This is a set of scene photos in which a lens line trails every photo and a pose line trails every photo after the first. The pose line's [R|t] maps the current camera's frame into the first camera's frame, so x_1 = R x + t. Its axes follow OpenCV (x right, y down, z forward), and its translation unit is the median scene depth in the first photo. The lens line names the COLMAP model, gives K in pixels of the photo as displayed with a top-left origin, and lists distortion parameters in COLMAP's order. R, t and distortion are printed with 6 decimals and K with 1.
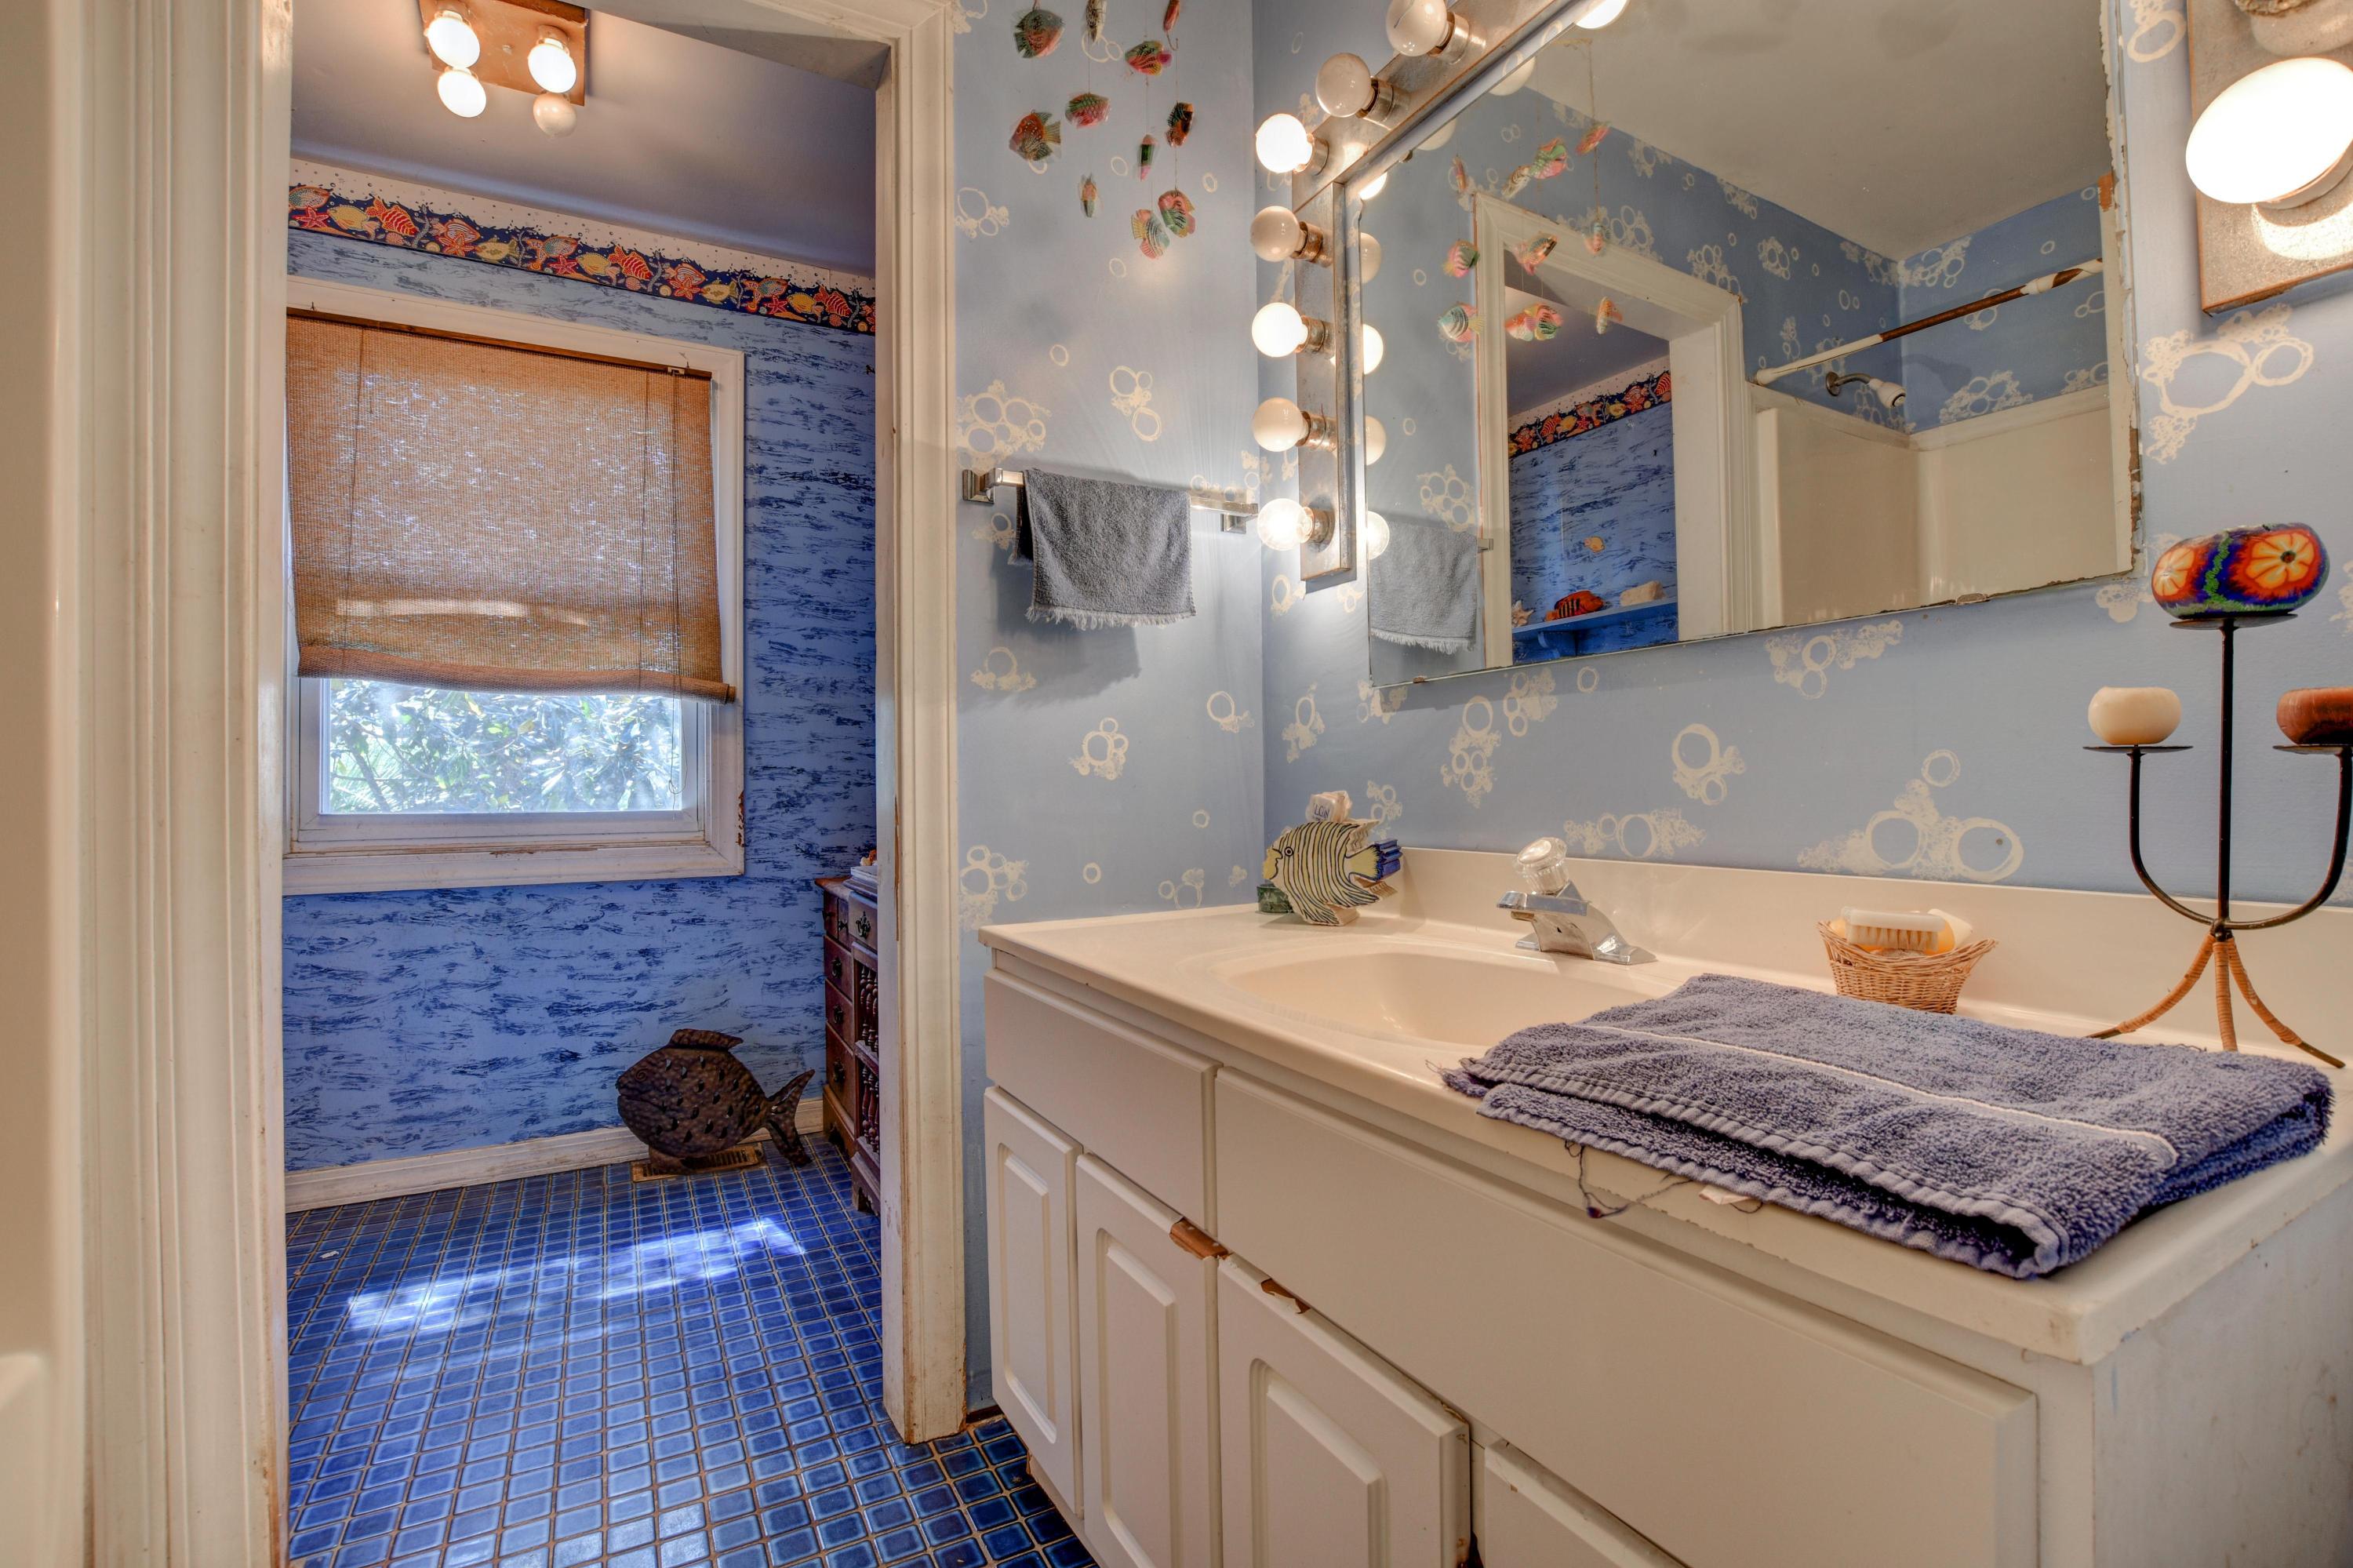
lens RADIAL K [[1038.8, 0, 1180.1], [0, 1038.8, 782.8], [0, 0, 1]] dist [-0.034154, 0.005066]
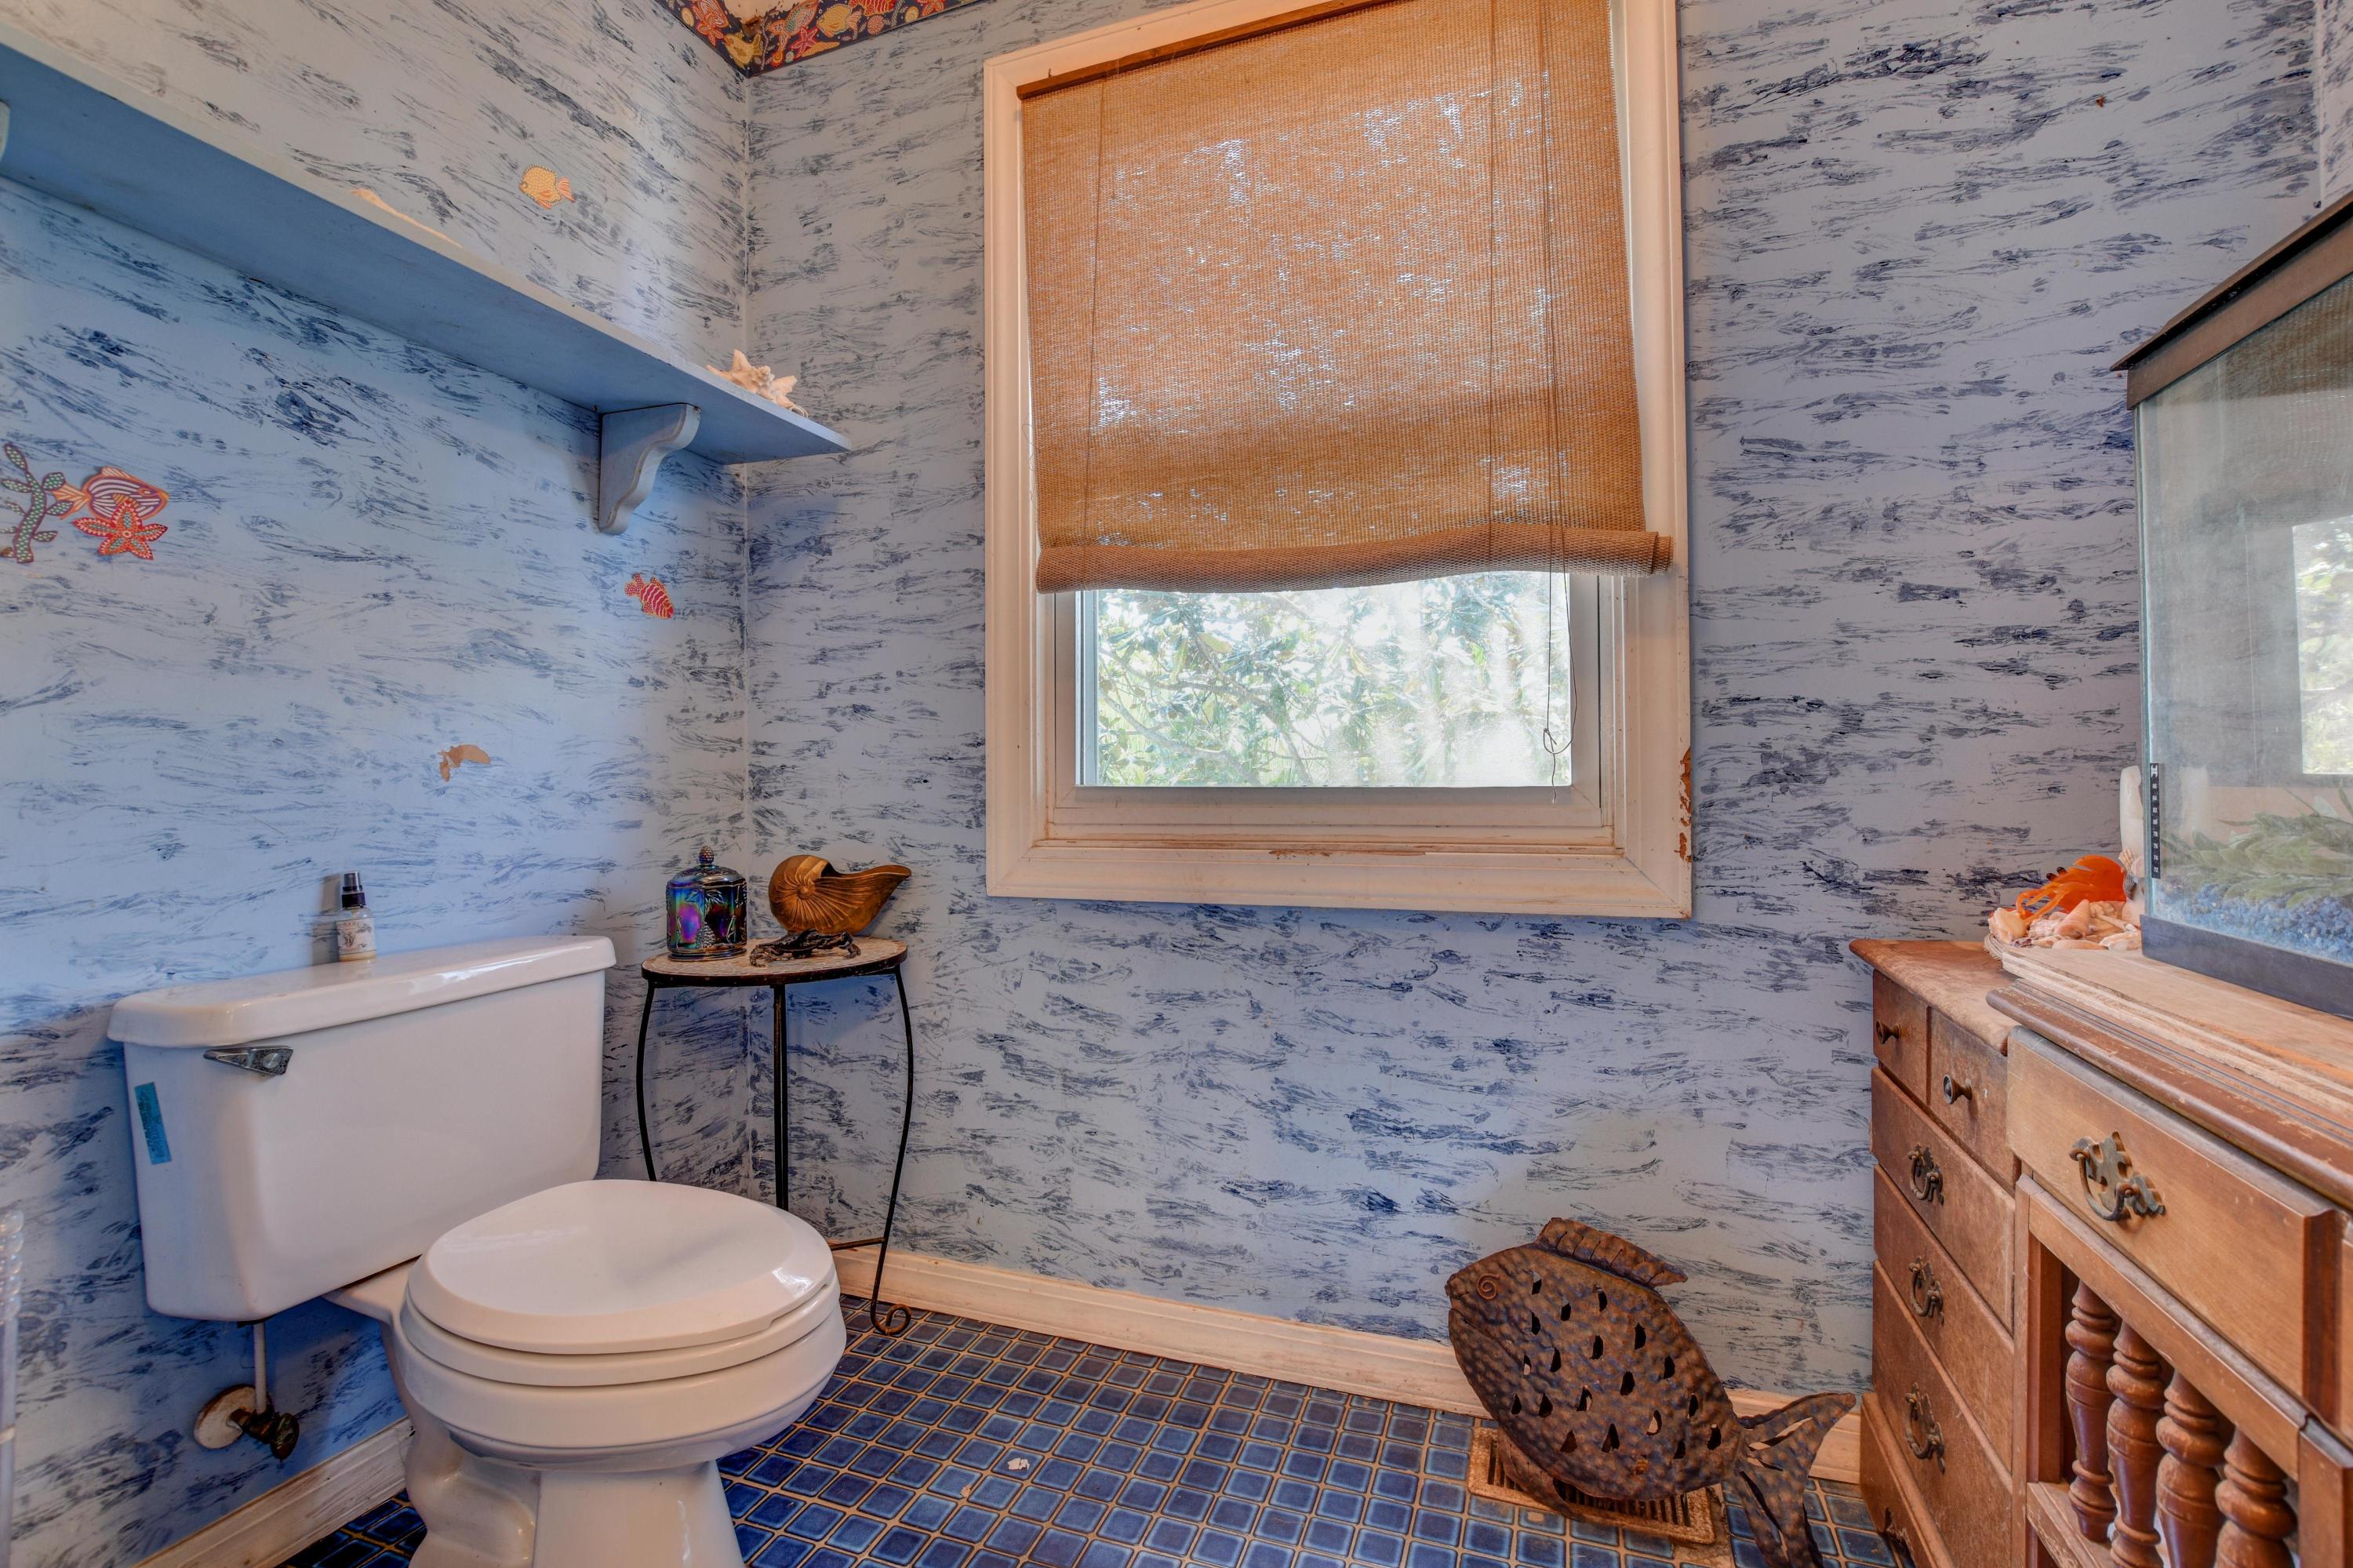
lens RADIAL K [[1038.8, 0, 1178.9], [0, 1038.8, 773.0], [0, 0, 1]] dist [-0.034154, 0.005066]
pose [[0.653930, -0.004155, -0.756543, -0.221239], [0.003571, 0.999991, -0.002405, 0.021029], [0.756546, -0.001129, 0.653939, 0.519015]]
